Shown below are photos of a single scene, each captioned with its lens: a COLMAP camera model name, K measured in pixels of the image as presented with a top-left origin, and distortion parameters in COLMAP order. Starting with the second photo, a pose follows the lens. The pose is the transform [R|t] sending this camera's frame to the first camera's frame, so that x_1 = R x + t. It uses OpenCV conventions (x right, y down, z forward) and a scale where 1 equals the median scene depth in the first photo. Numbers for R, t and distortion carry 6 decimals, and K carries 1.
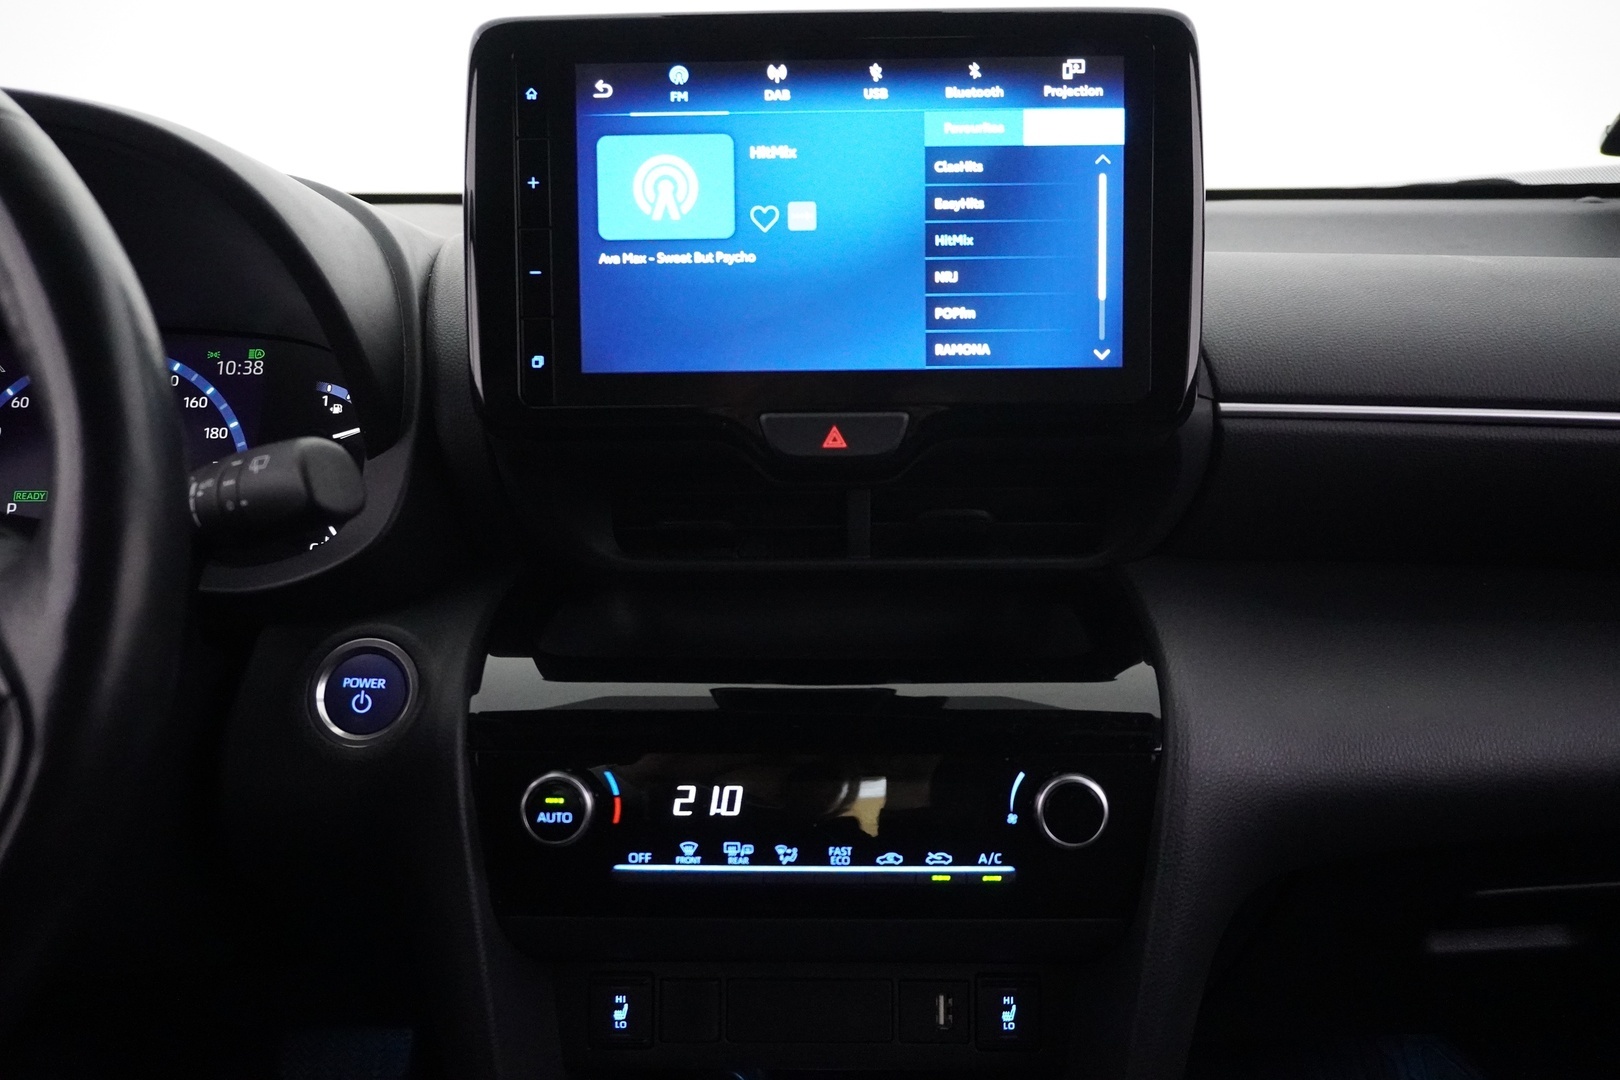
lens RADIAL K [[1274.7, 0, 809.8], [0, 1274.7, 539.9], [0, 0, 1]] dist [0.005205, 0.004885]
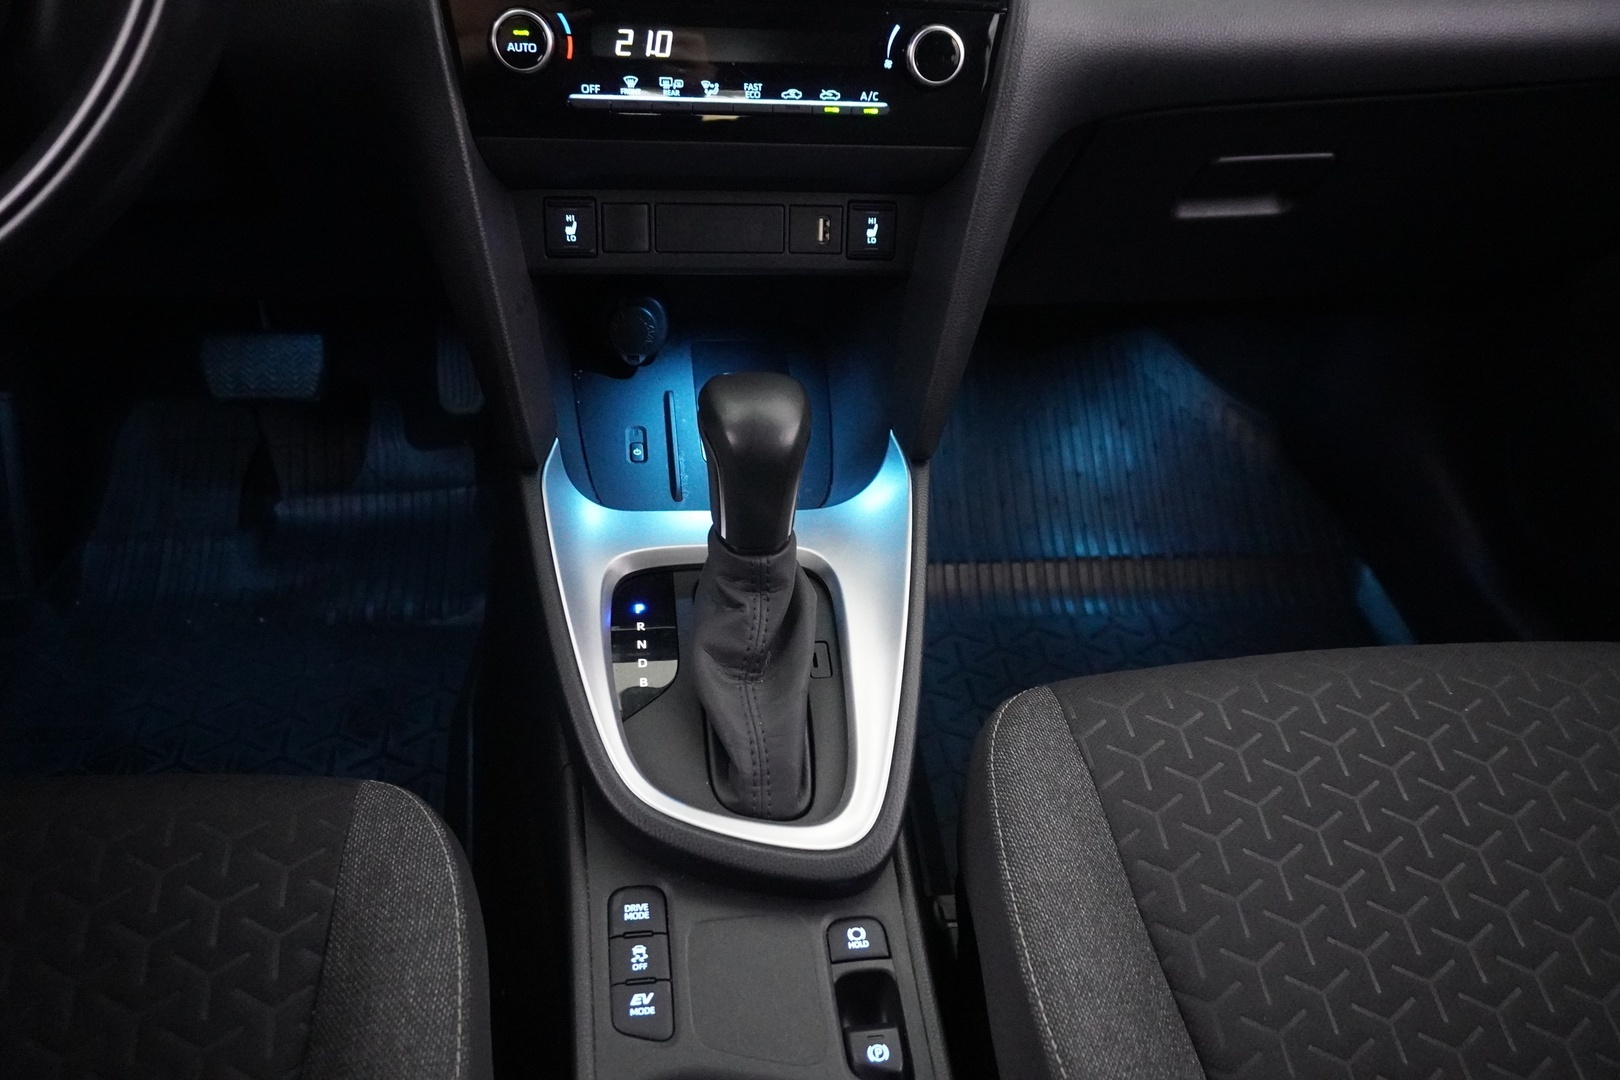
lens RADIAL K [[1274.7, 0, 809.1], [0, 1274.7, 538.6], [0, 0, 1]] dist [0.005205, 0.004885]
pose [[0.986933, -0.029889, 0.158338, -0.133334], [-0.037705, 0.912527, 0.407274, 0.136153], [-0.156660, -0.407922, 0.899476, -0.318394]]
